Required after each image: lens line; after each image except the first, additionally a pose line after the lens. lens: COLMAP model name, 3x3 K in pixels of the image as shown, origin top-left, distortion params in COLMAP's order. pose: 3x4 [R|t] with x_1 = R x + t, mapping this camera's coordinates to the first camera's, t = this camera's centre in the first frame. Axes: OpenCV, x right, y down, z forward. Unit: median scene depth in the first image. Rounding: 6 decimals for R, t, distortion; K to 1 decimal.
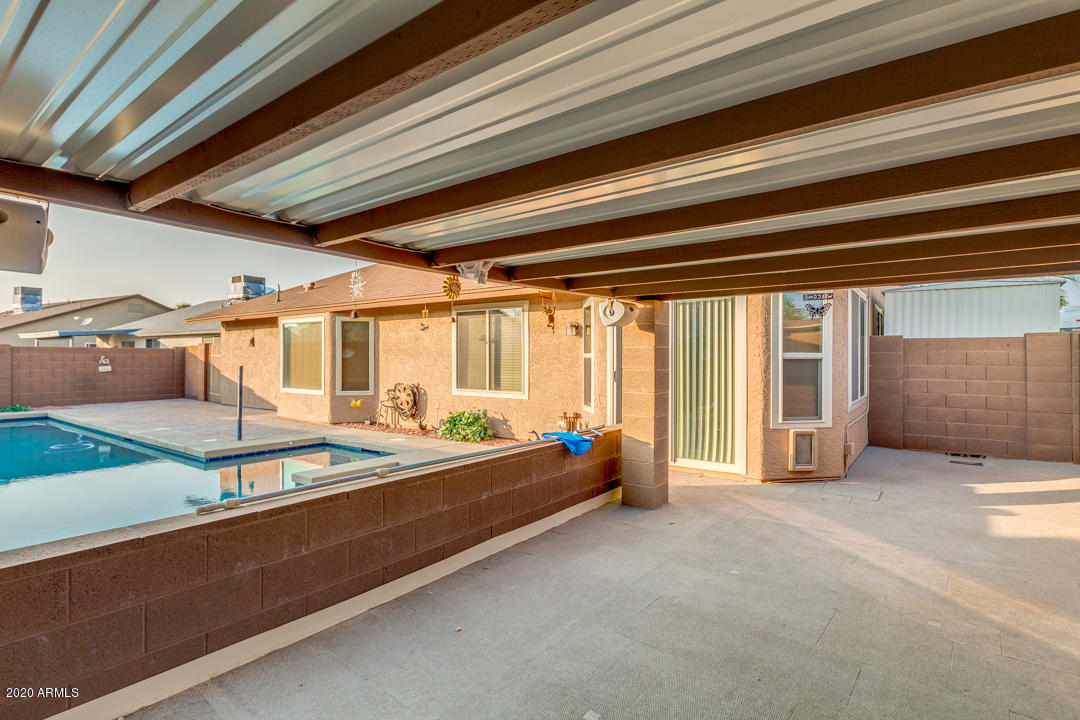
lens RADIAL K [[513.0, 0, 532.8], [0, 513.0, 361.0], [0, 0, 1]] dist [0.004950, -0.004087]
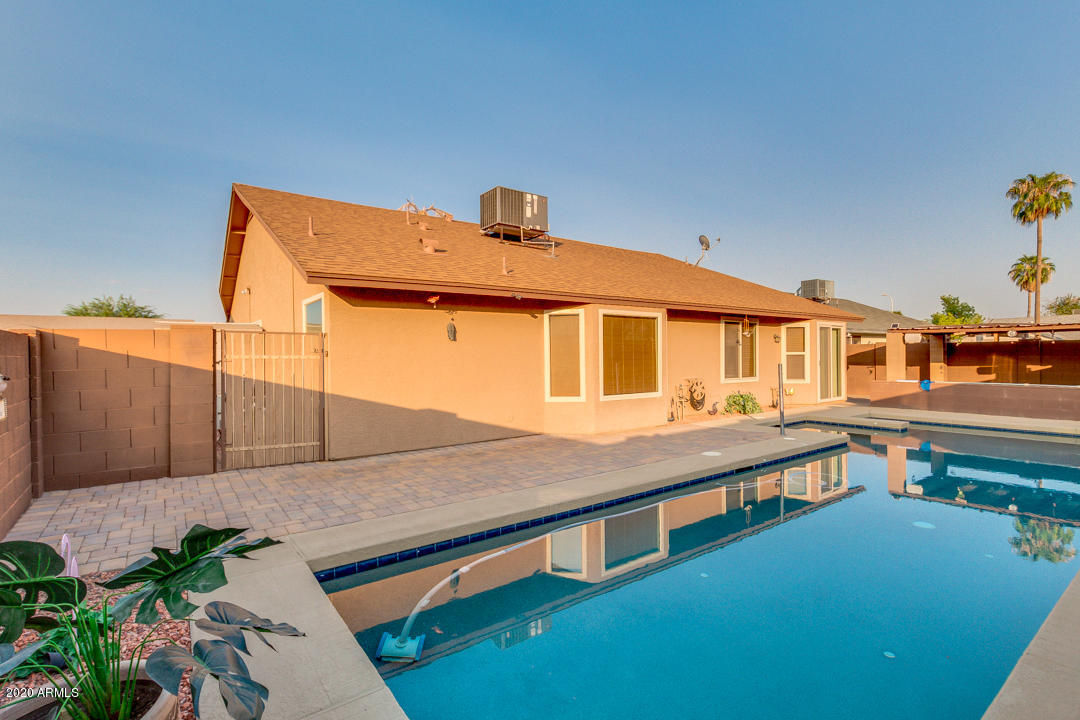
lens RADIAL K [[513.0, 0, 512.8], [0, 513.0, 359.8], [0, 0, 1]] dist [0.004950, -0.004087]
pose [[0.327380, -0.011498, 0.944823, -1.245107], [0.016223, 0.999847, 0.006546, -0.010220], [-0.944753, 0.013184, 0.327517, 0.859592]]
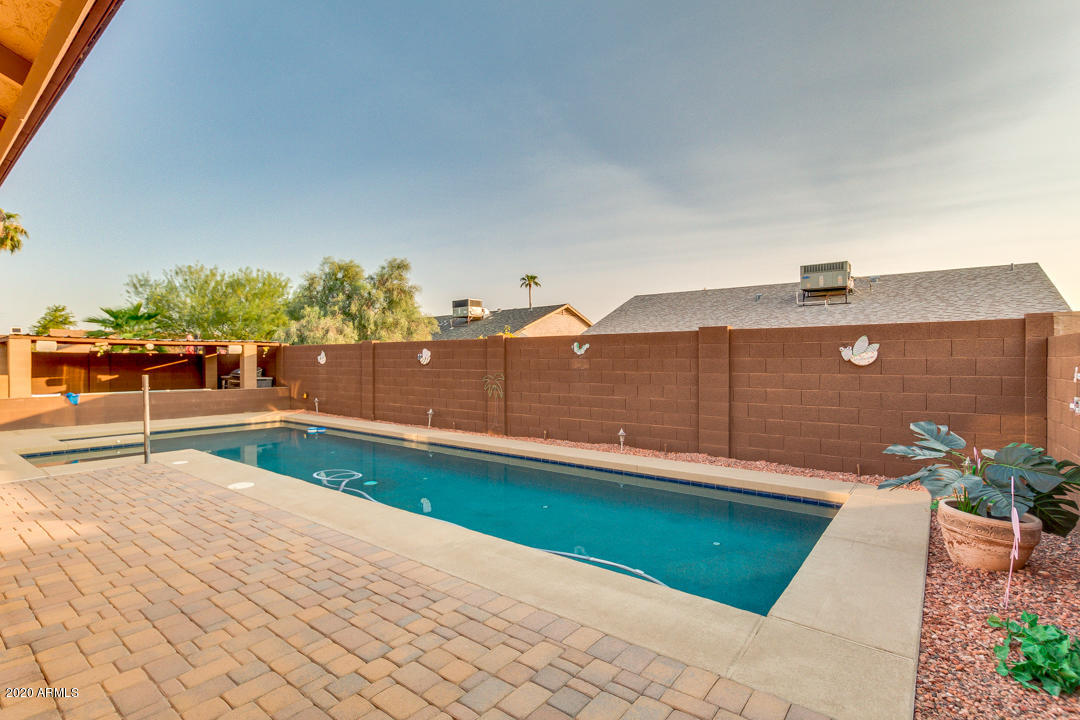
lens RADIAL K [[513.0, 0, 548.7], [0, 513.0, 354.4], [0, 0, 1]] dist [0.004950, -0.004087]
pose [[-0.999988, -0.004363, -0.002204, -0.896415], [-0.004337, 0.999923, -0.011604, -0.012150], [0.002254, -0.011594, -0.999930, 1.320510]]
